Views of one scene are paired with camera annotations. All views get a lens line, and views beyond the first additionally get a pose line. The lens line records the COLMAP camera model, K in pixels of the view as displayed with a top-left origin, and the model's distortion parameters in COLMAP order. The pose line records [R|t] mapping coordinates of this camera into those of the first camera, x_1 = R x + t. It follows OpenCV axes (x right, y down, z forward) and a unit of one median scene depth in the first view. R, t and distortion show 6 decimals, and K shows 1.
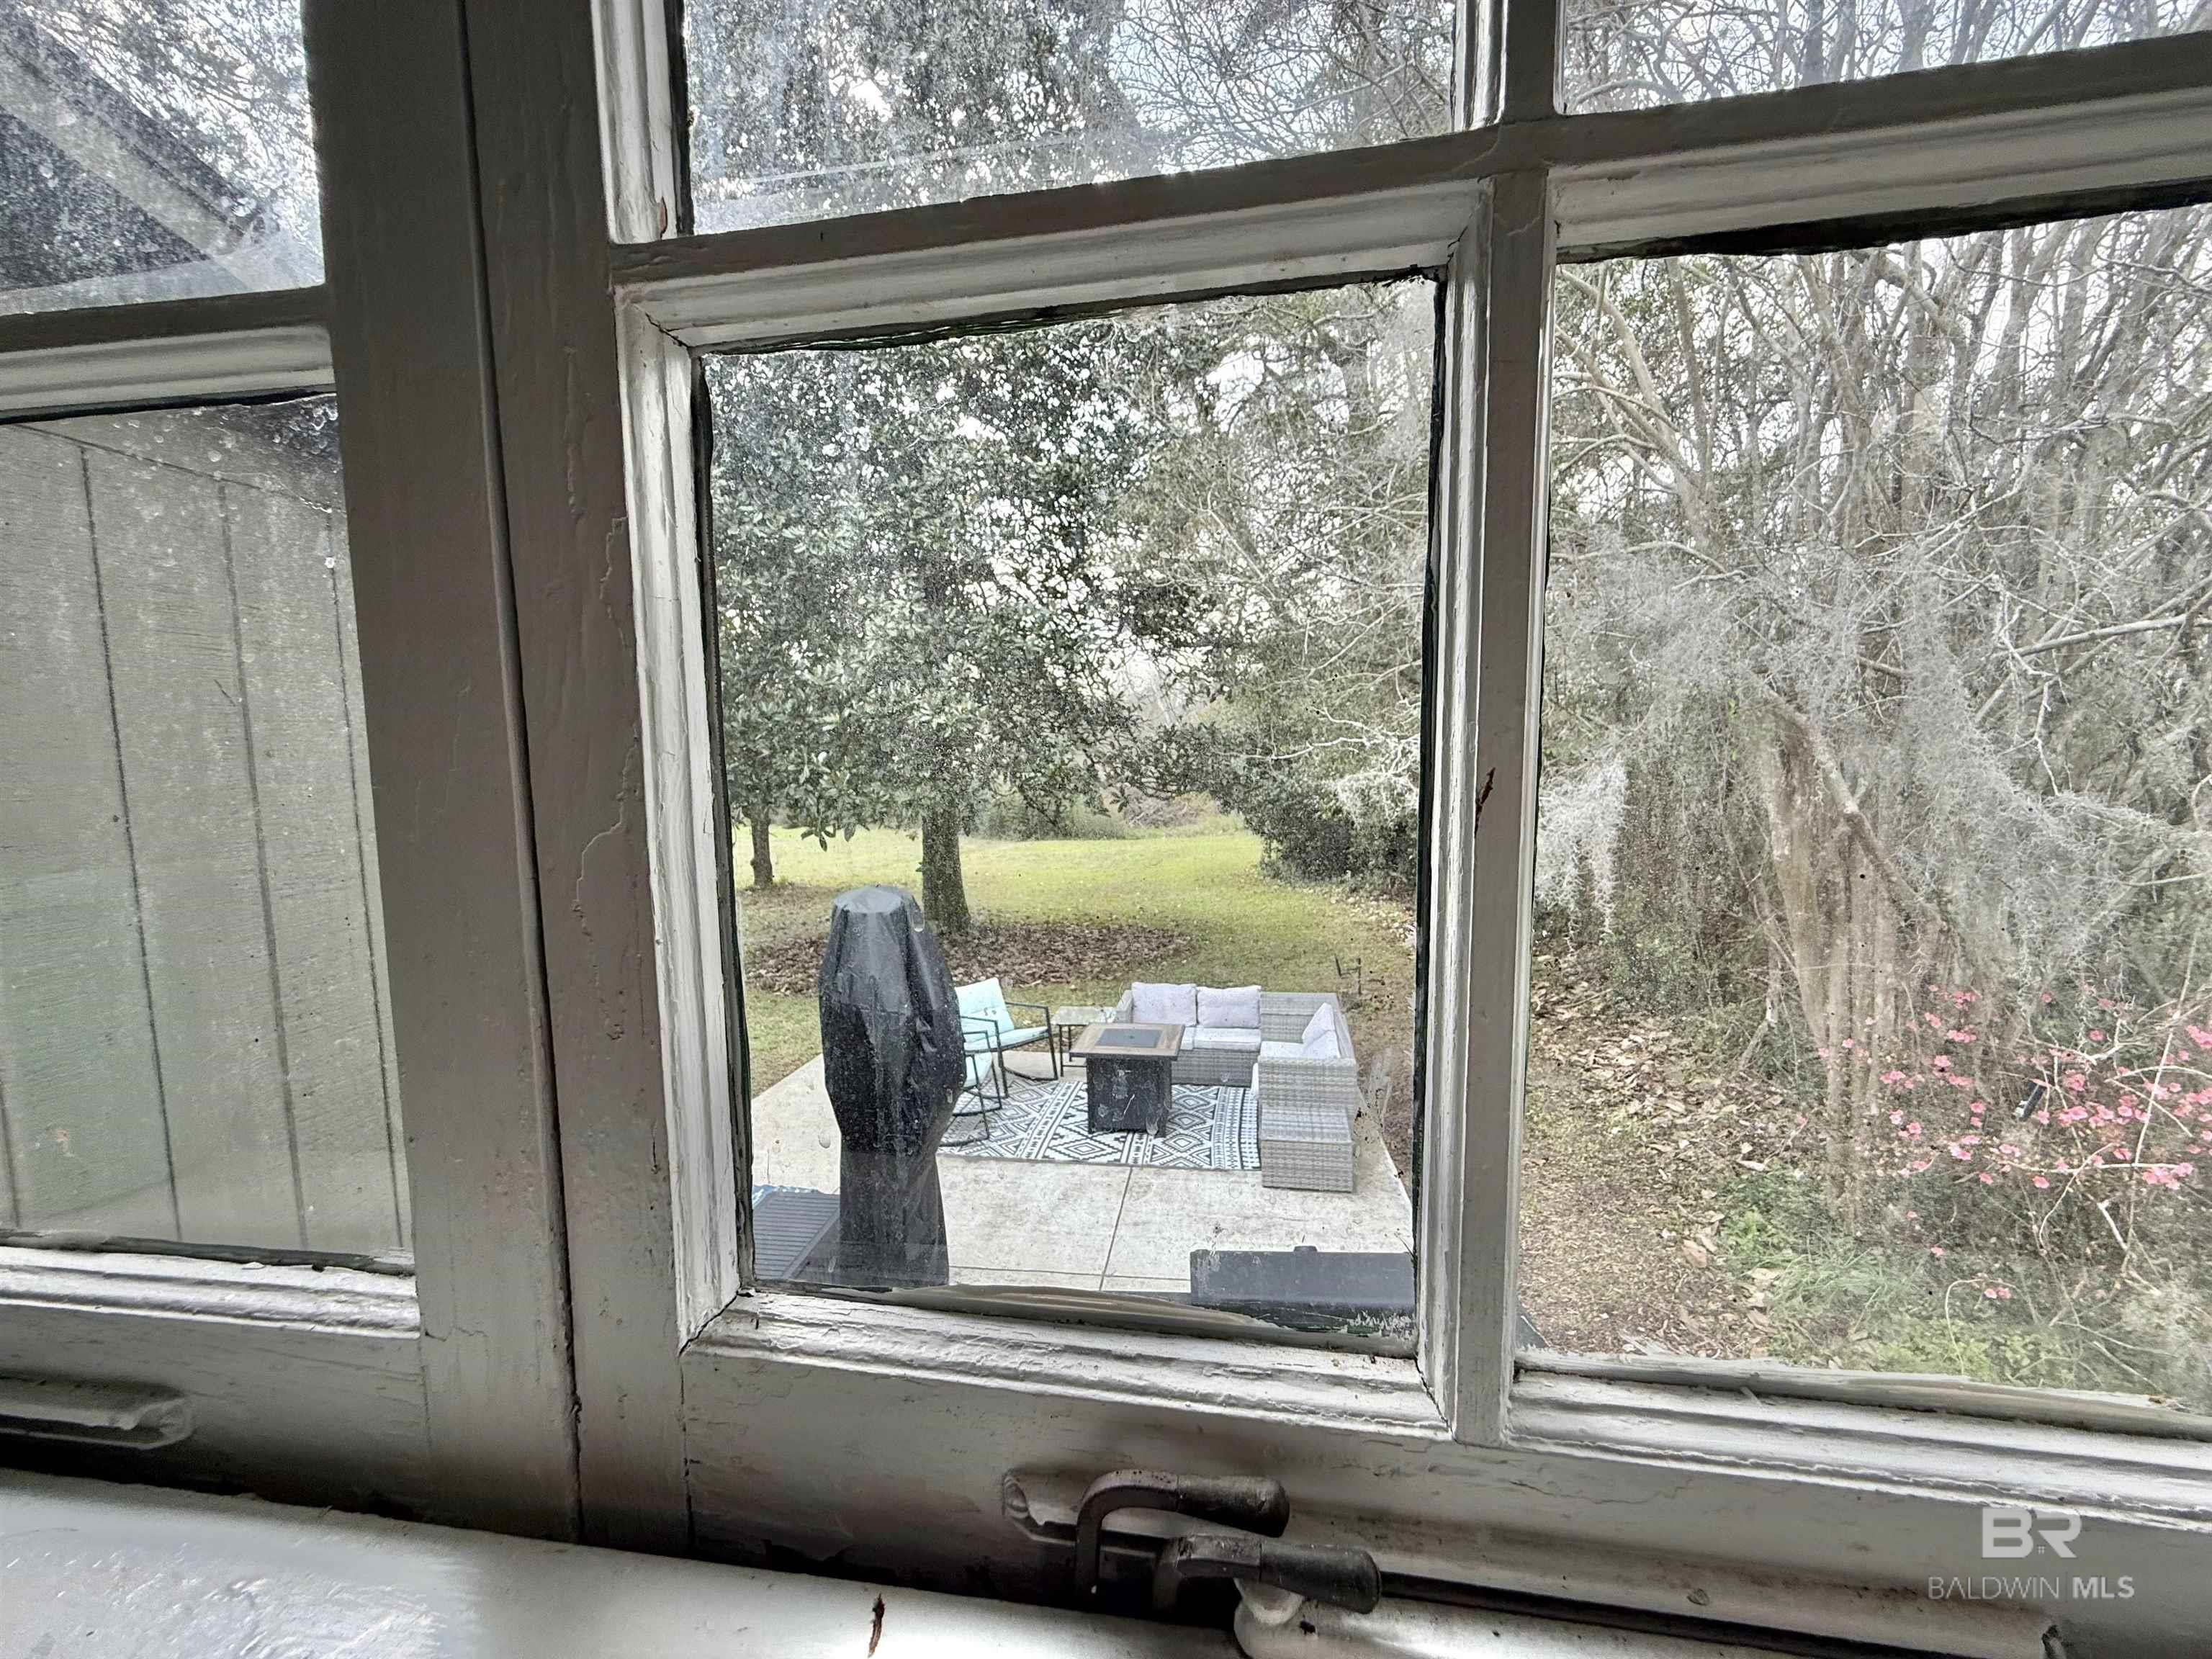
lens RADIAL K [[882.9, 0, 1113.6], [0, 882.9, 822.6], [0, 0, 1]] dist [0.000194, -0.000590]
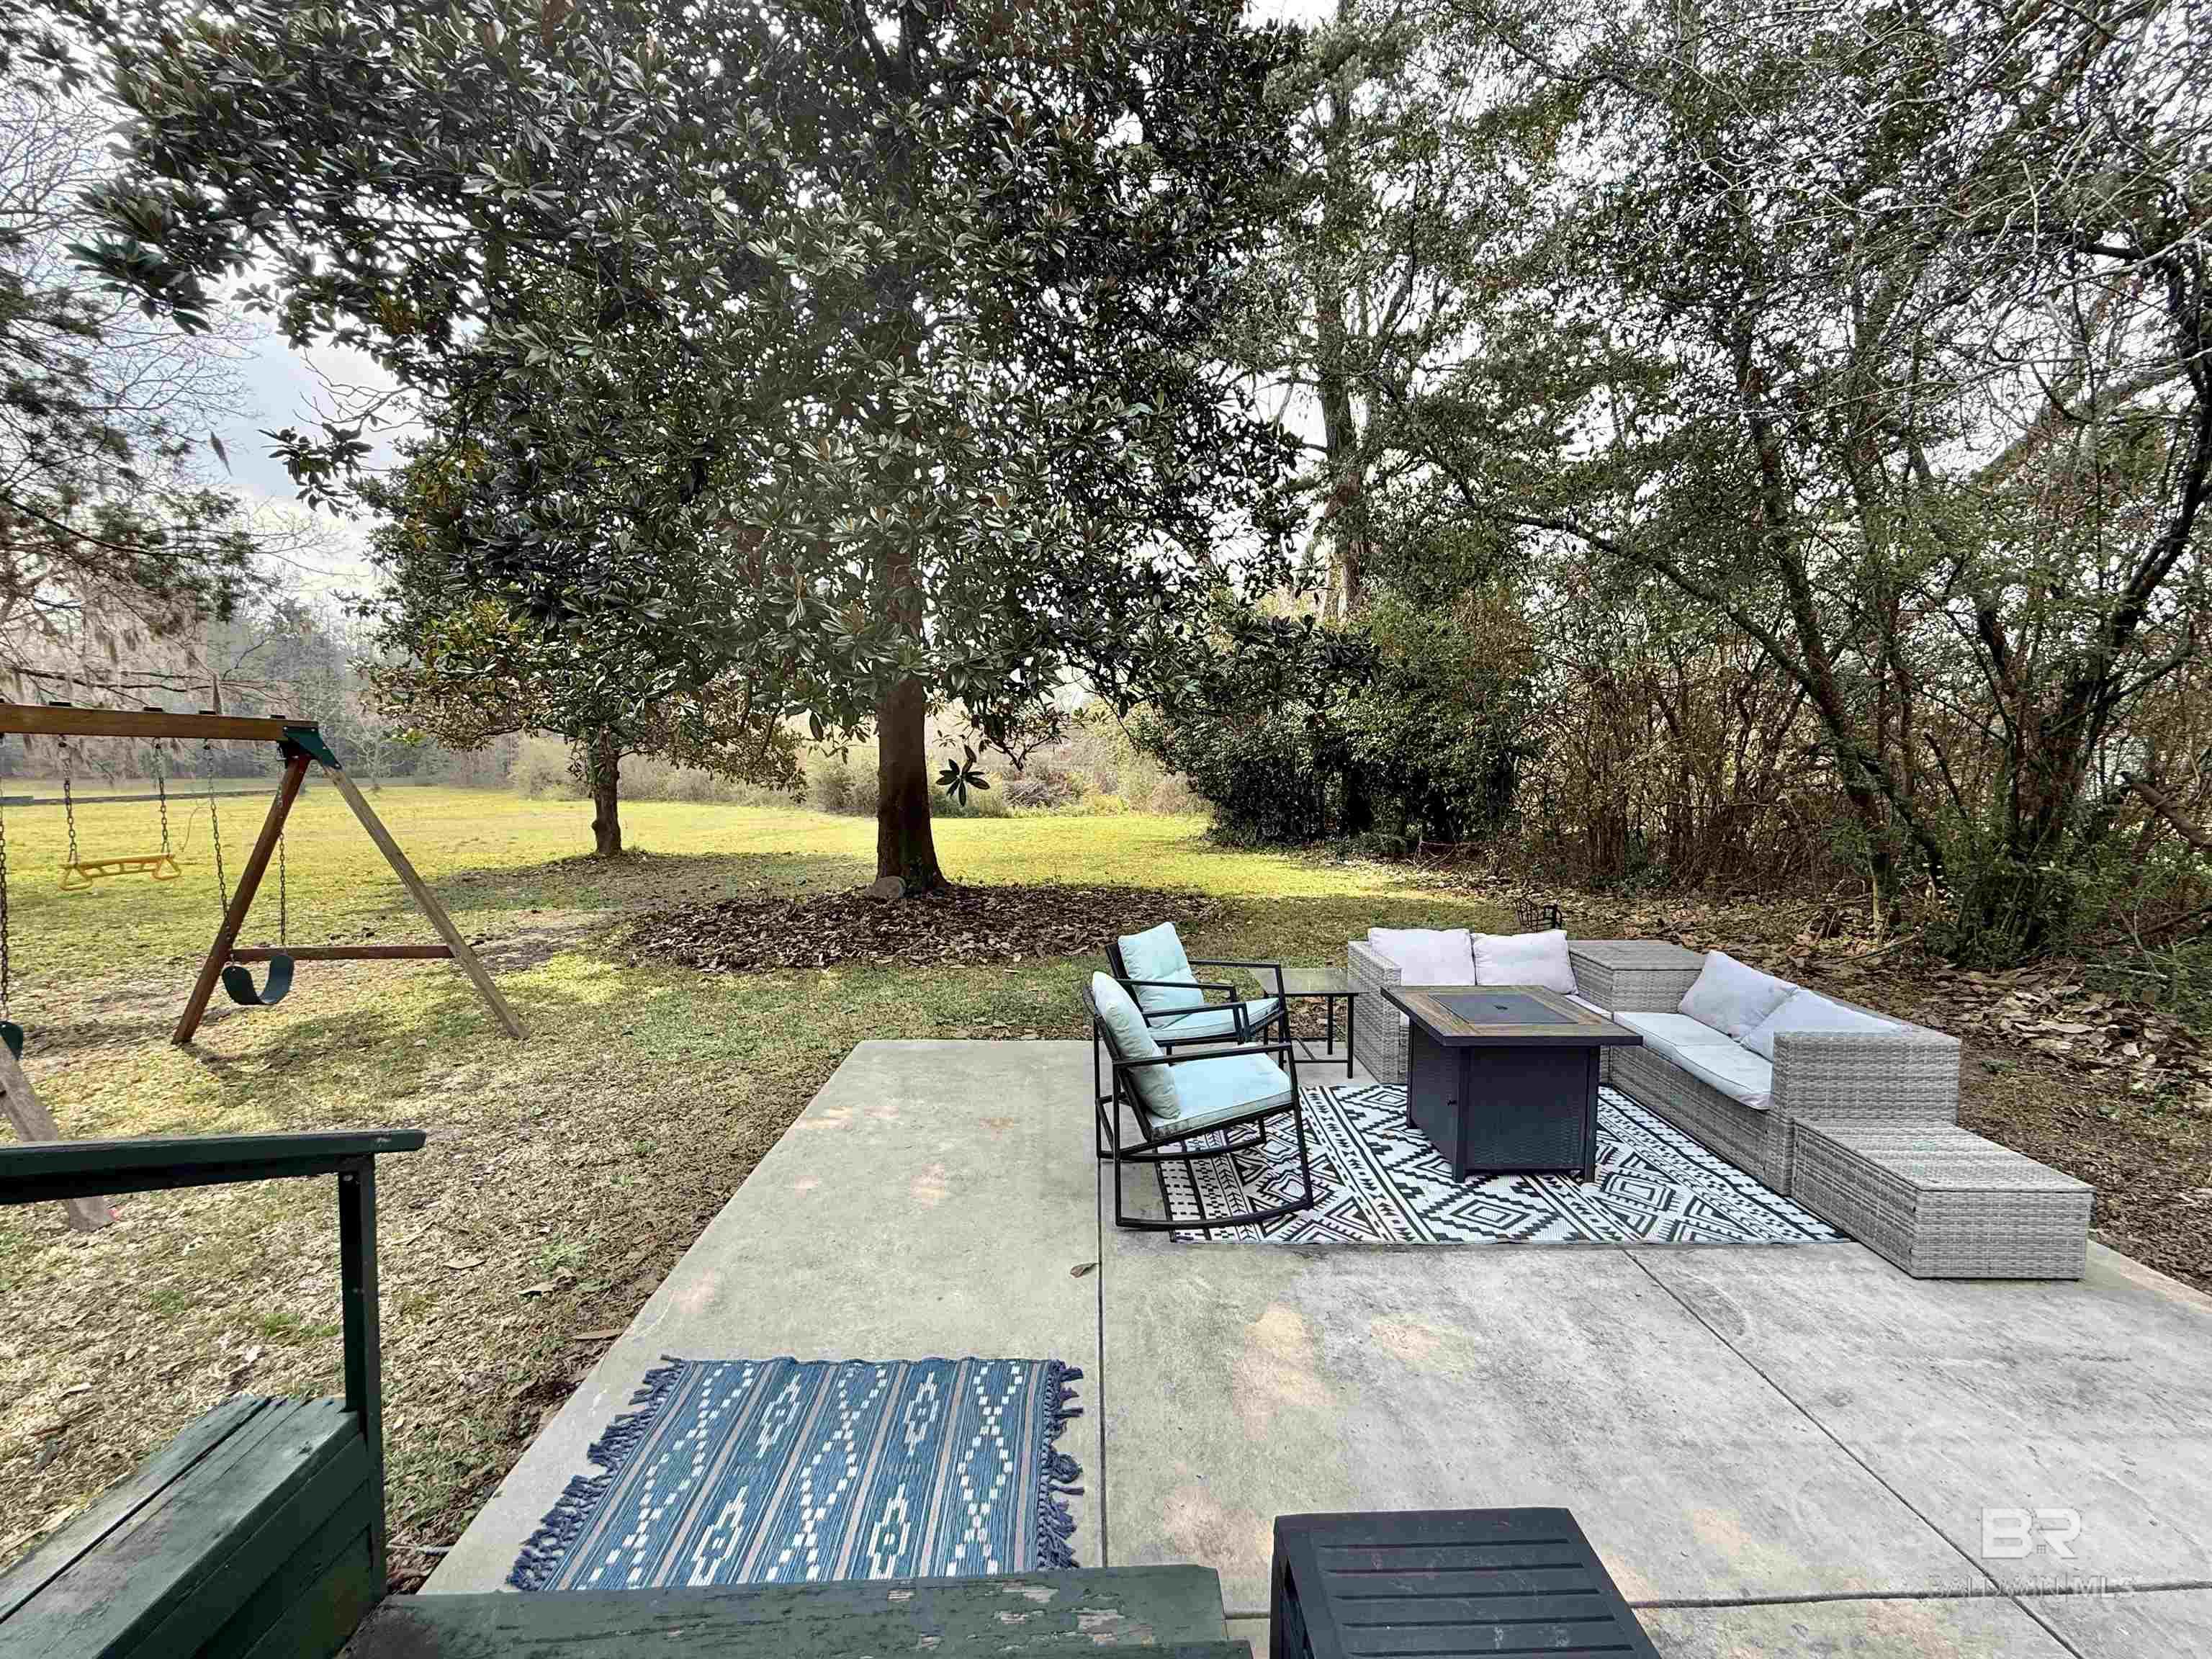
lens RADIAL K [[882.9, 0, 1095.4], [0, 882.9, 829.1], [0, 0, 1]] dist [0.000194, -0.000590]
pose [[0.986053, 0.008860, 0.166196, -0.300253], [-0.010926, 0.999874, 0.011519, 0.109638], [-0.166073, -0.013174, 0.986025, 0.427184]]
